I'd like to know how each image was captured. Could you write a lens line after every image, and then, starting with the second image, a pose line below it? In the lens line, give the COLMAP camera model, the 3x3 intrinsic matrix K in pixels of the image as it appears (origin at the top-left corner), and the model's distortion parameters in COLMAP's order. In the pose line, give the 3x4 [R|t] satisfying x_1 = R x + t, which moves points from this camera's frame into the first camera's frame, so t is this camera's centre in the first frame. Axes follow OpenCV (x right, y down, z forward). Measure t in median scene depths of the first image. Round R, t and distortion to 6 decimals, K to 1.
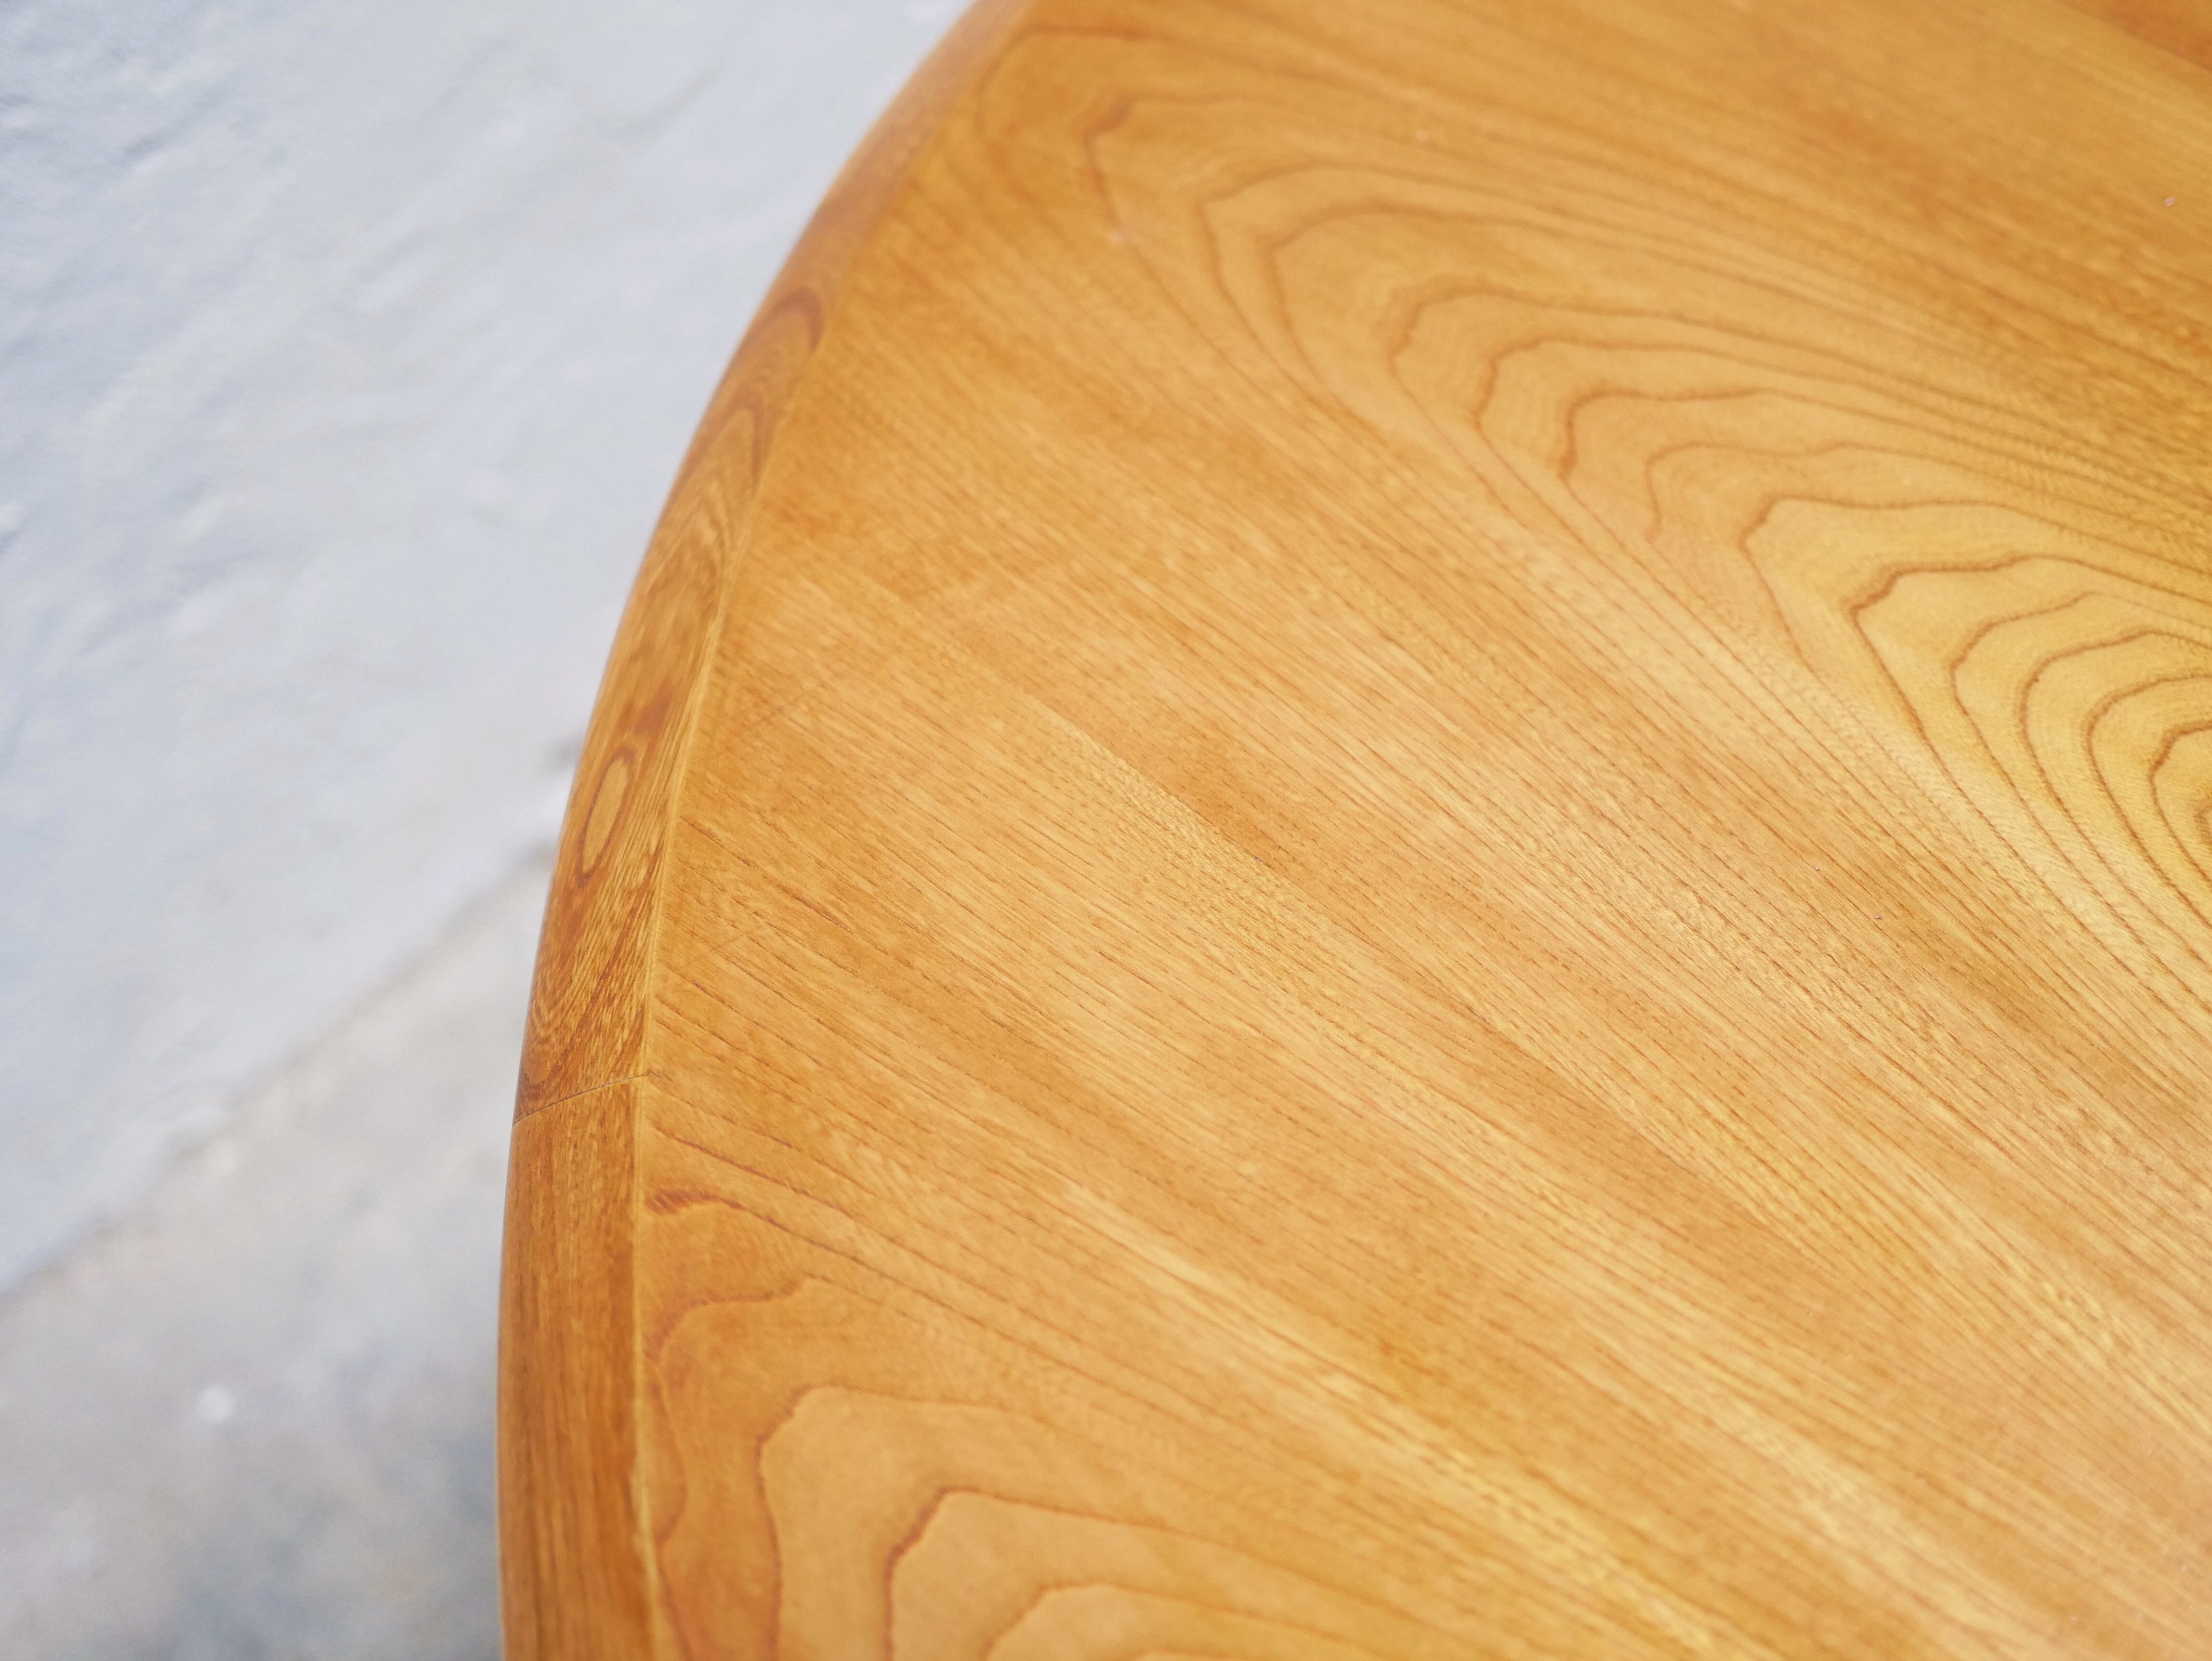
lens RADIAL K [[2500.6, 0, 1103.8], [0, 2500.6, 837.2], [0, 0, 1]] dist [-0.010563, 0.000000]
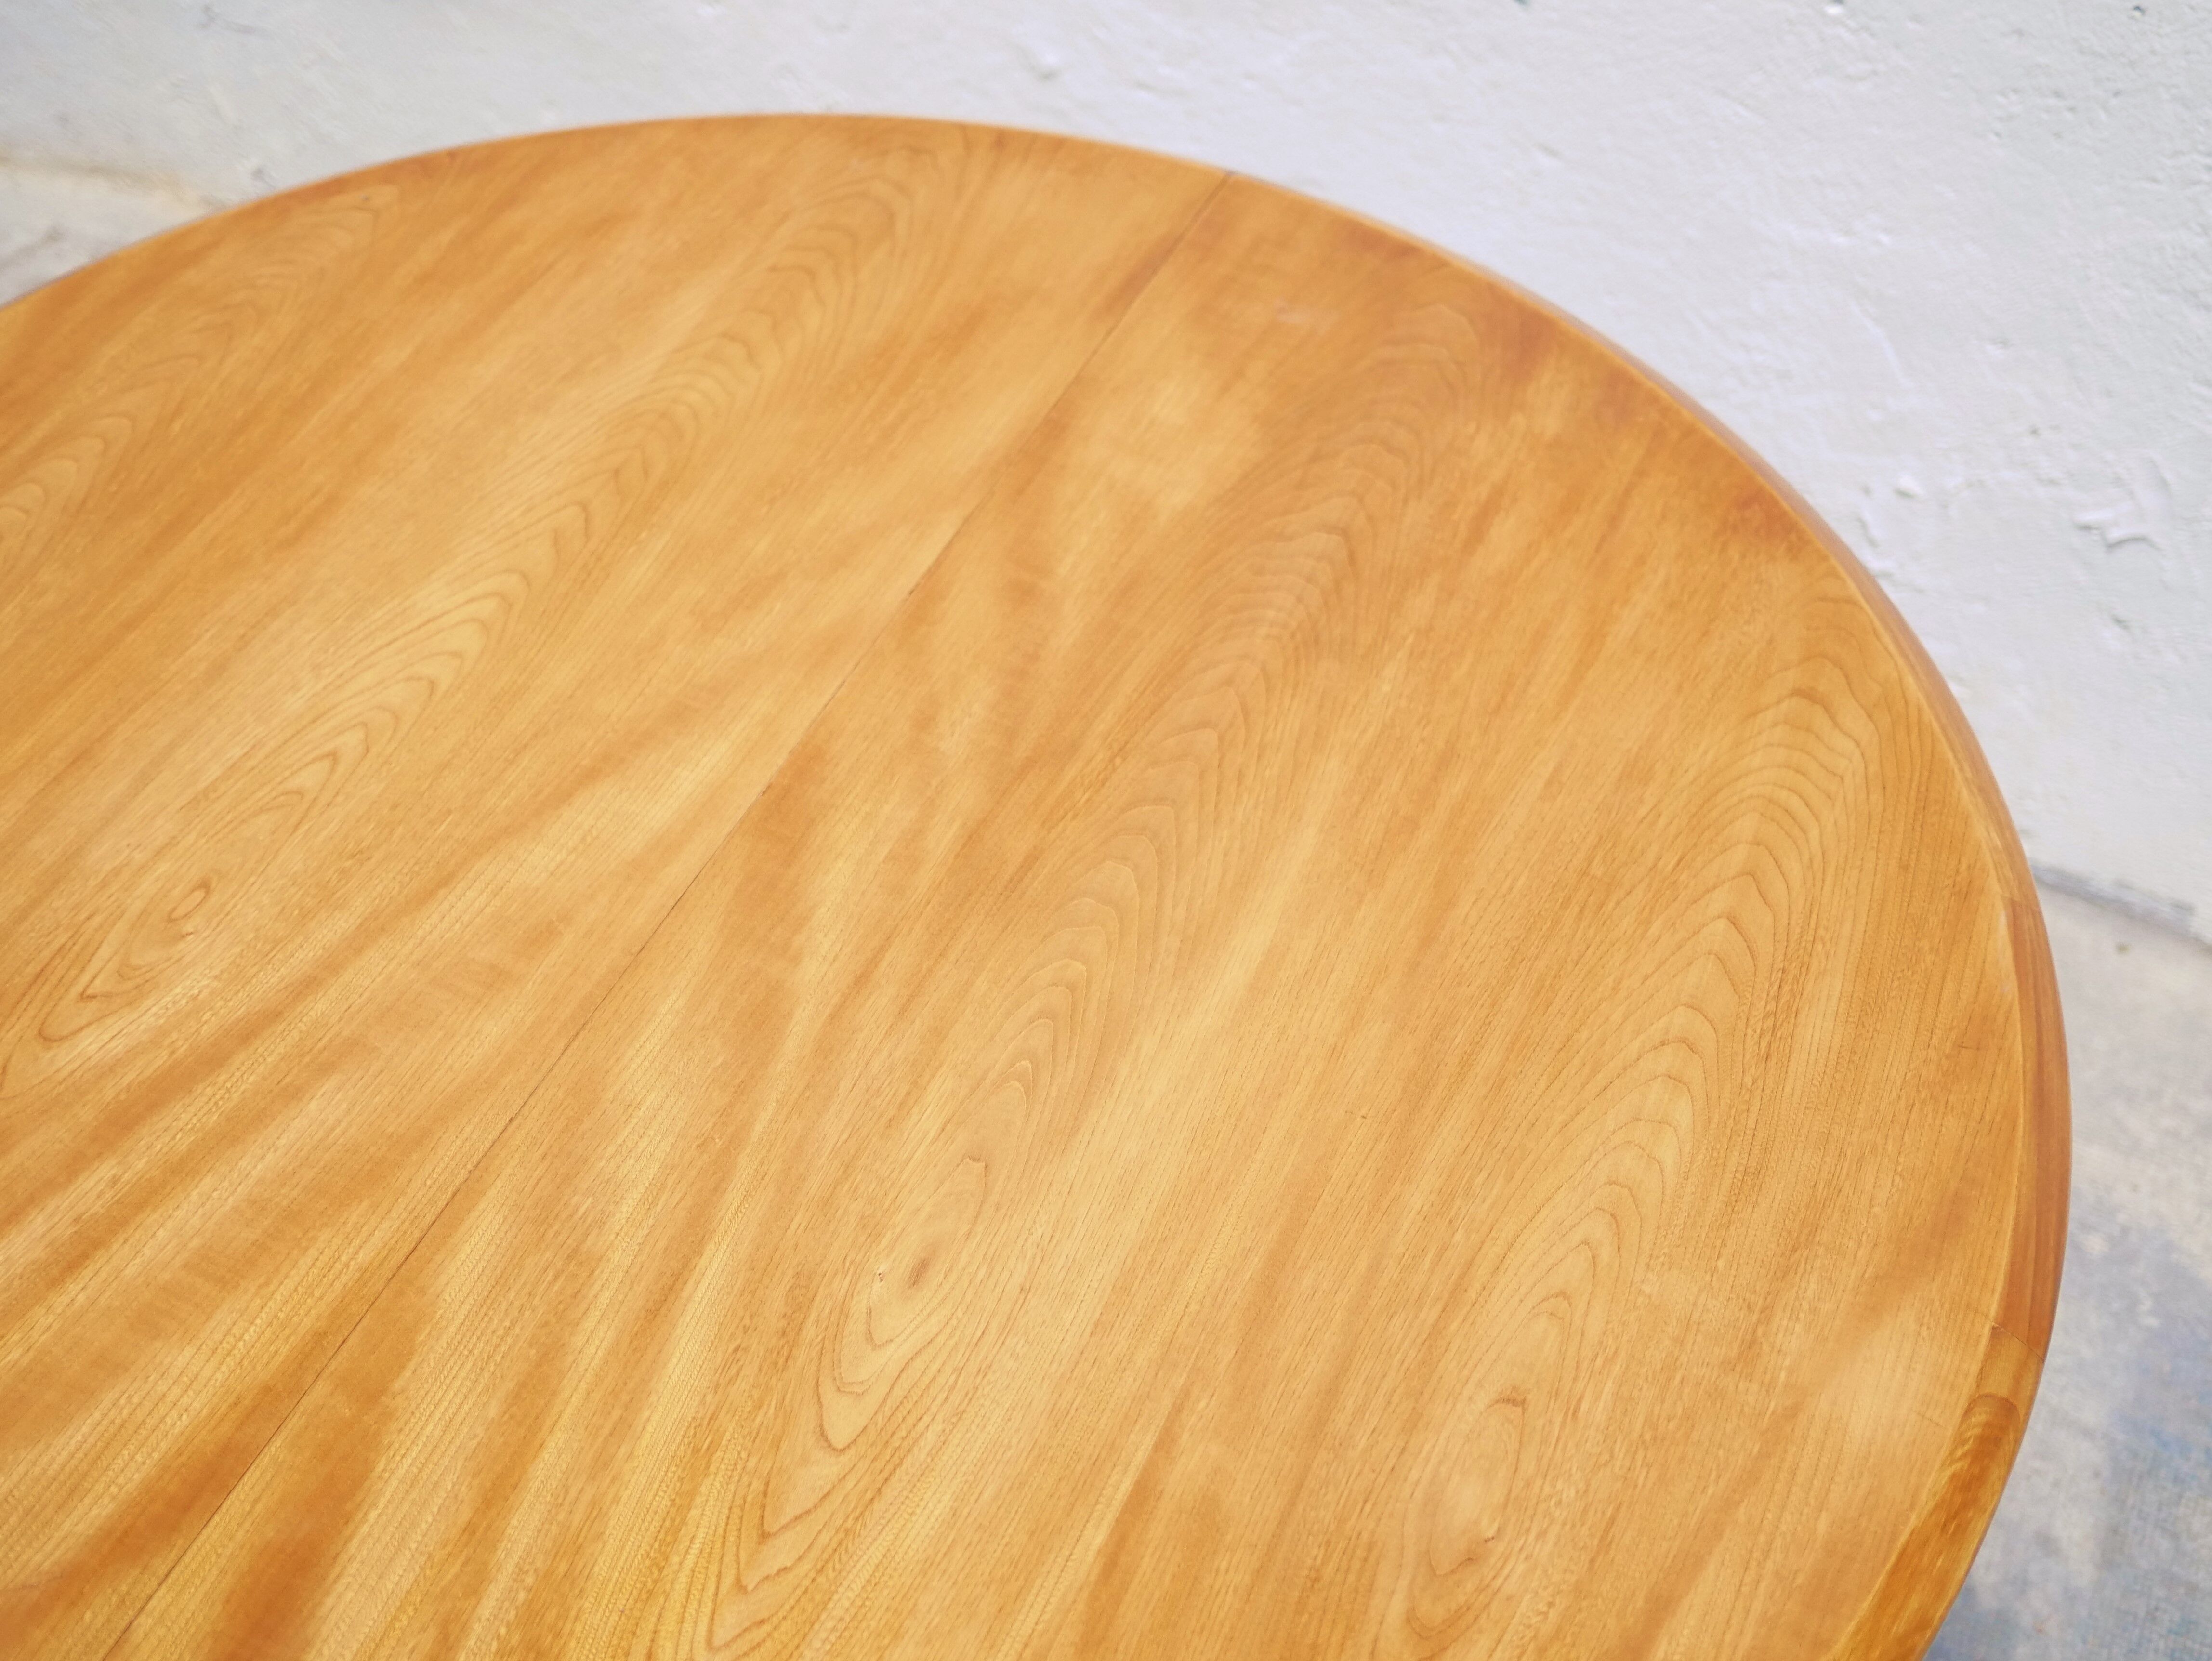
lens RADIAL K [[2500.6, 0, 1088.9], [0, 2500.6, 841.7], [0, 0, 1]] dist [-0.010563, 0.000000]
pose [[0.293244, 0.743684, -0.600785, 2.426358], [-0.797170, 0.537103, 0.275756, -0.850041], [0.527758, 0.398064, 0.750344, -0.669261]]
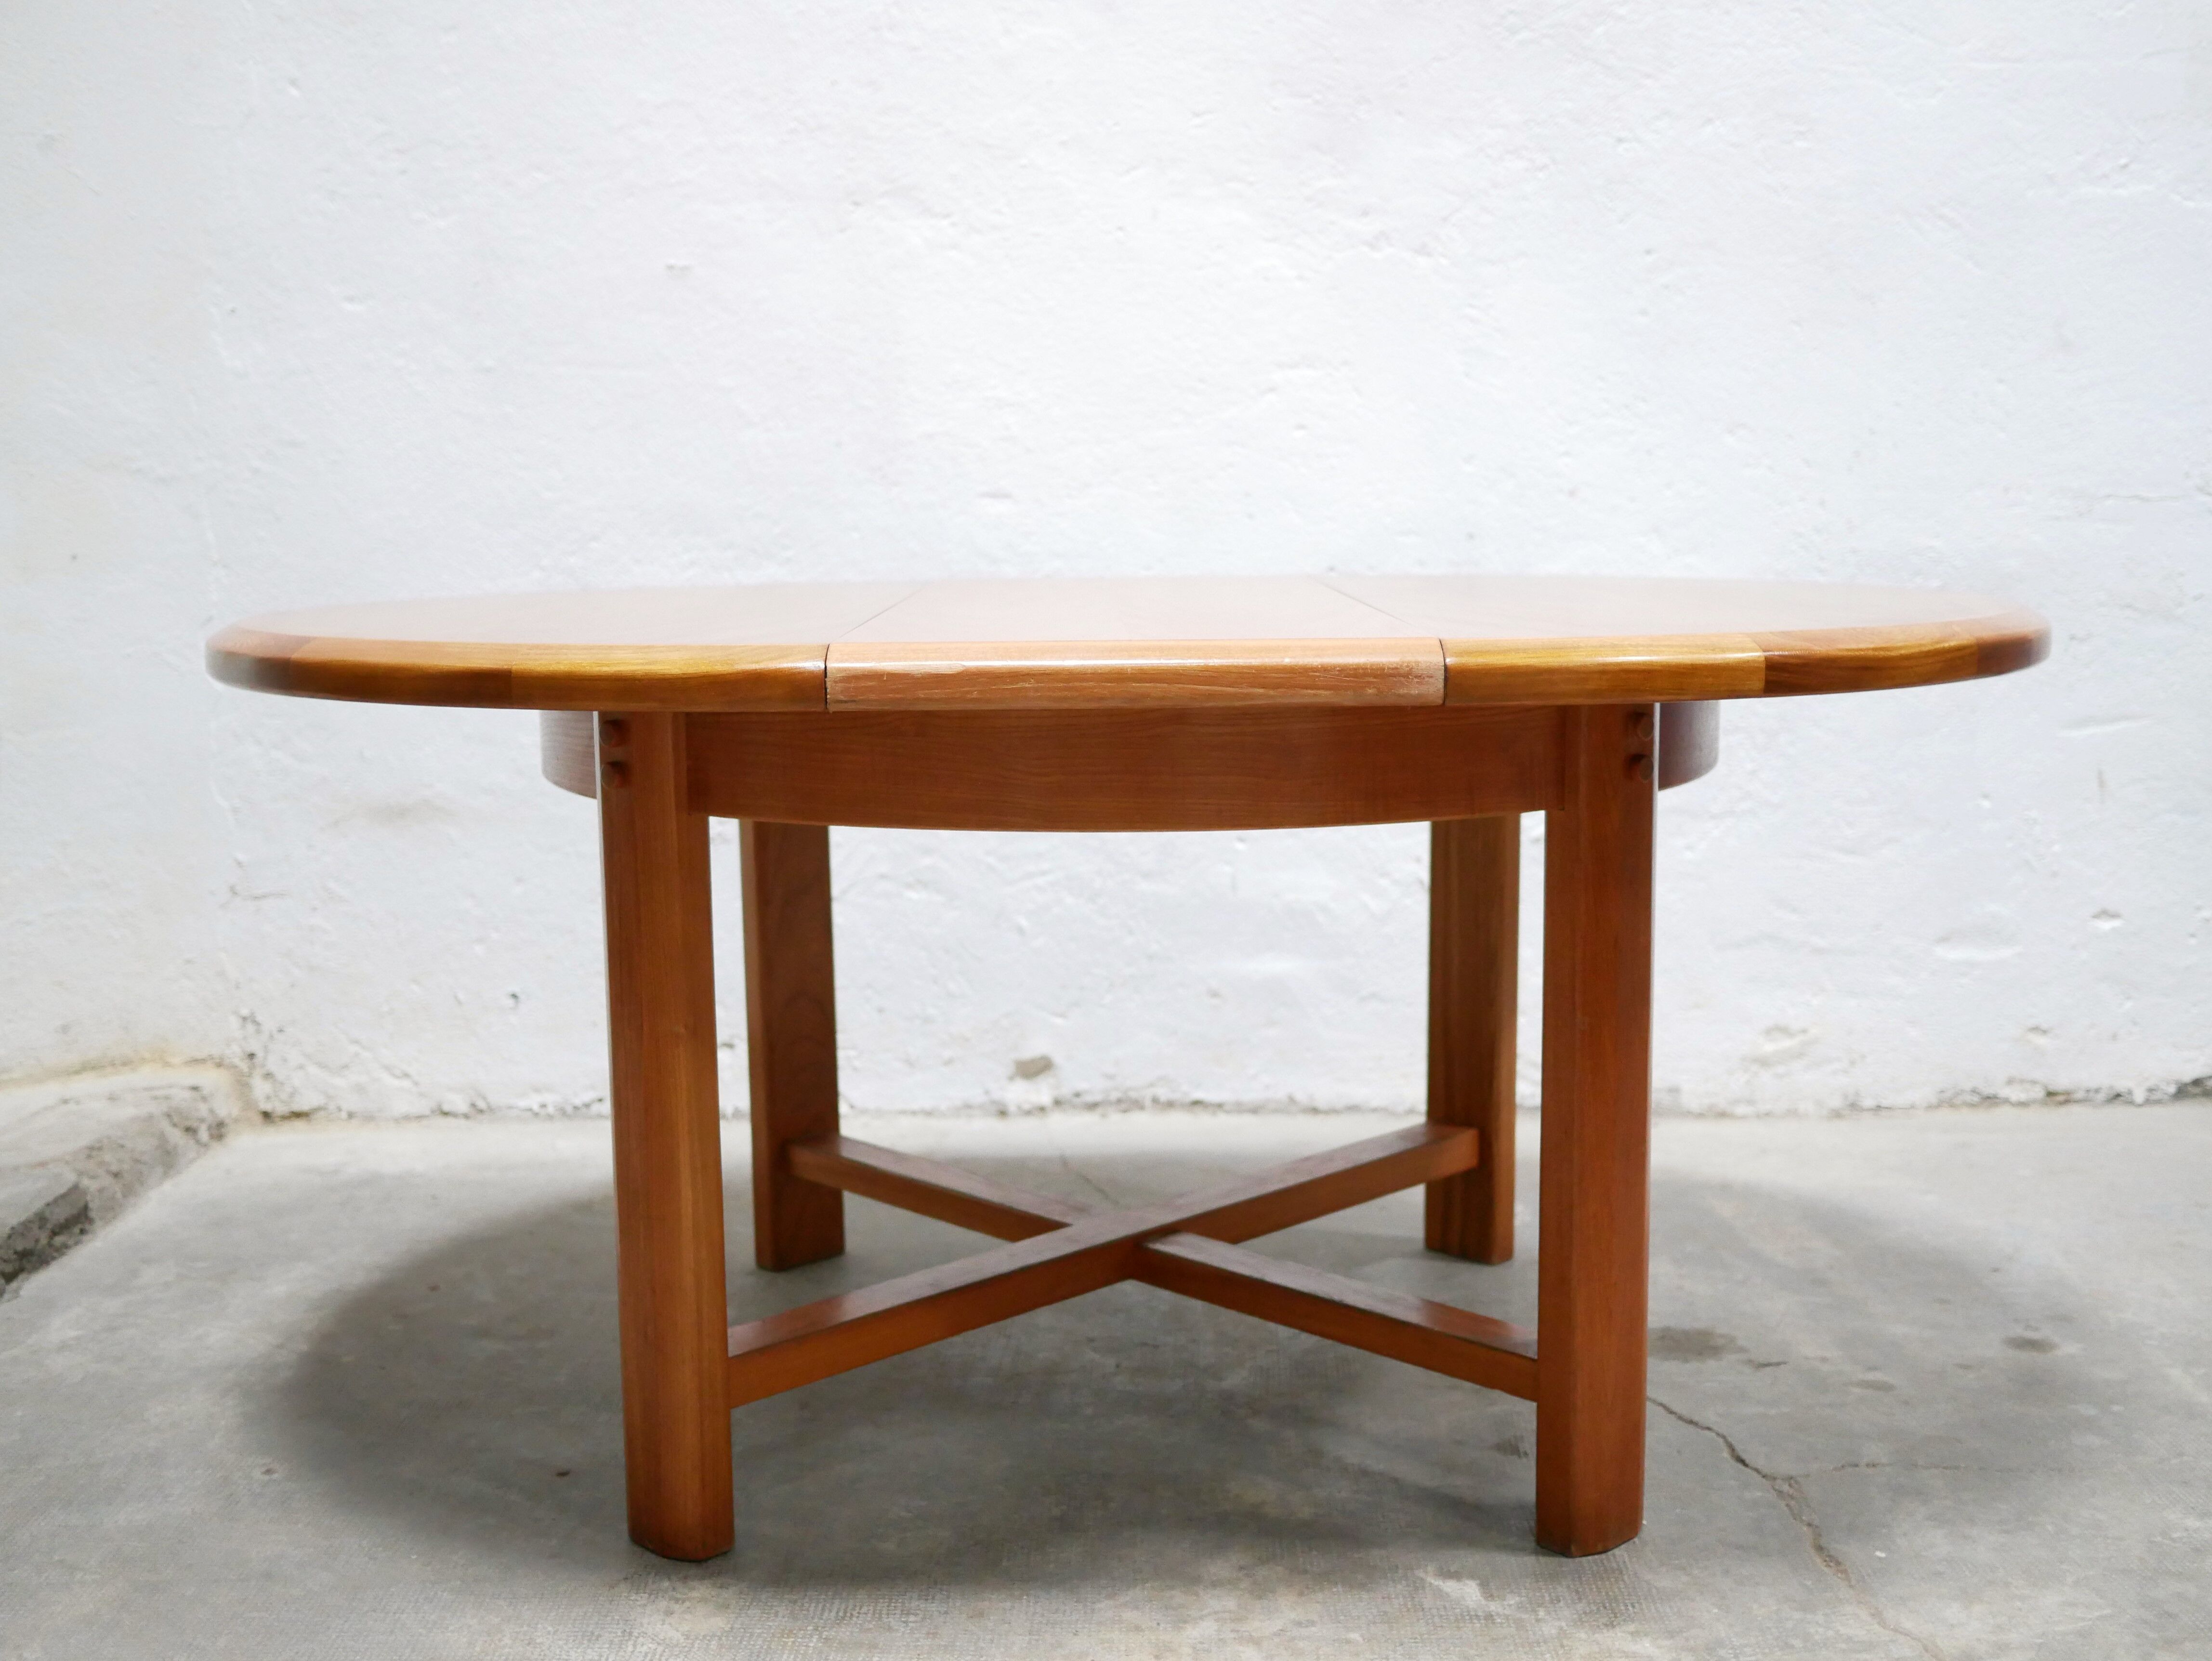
lens RADIAL K [[2500.6, 0, 1109.9], [0, 2500.6, 831.7], [0, 0, 1]] dist [-0.010563, 0.000000]
pose [[0.676730, 0.116405, -0.726970, 4.297240], [-0.606192, 0.648463, -0.460465, 2.388492], [0.417813, 0.752294, 0.509398, -1.158434]]
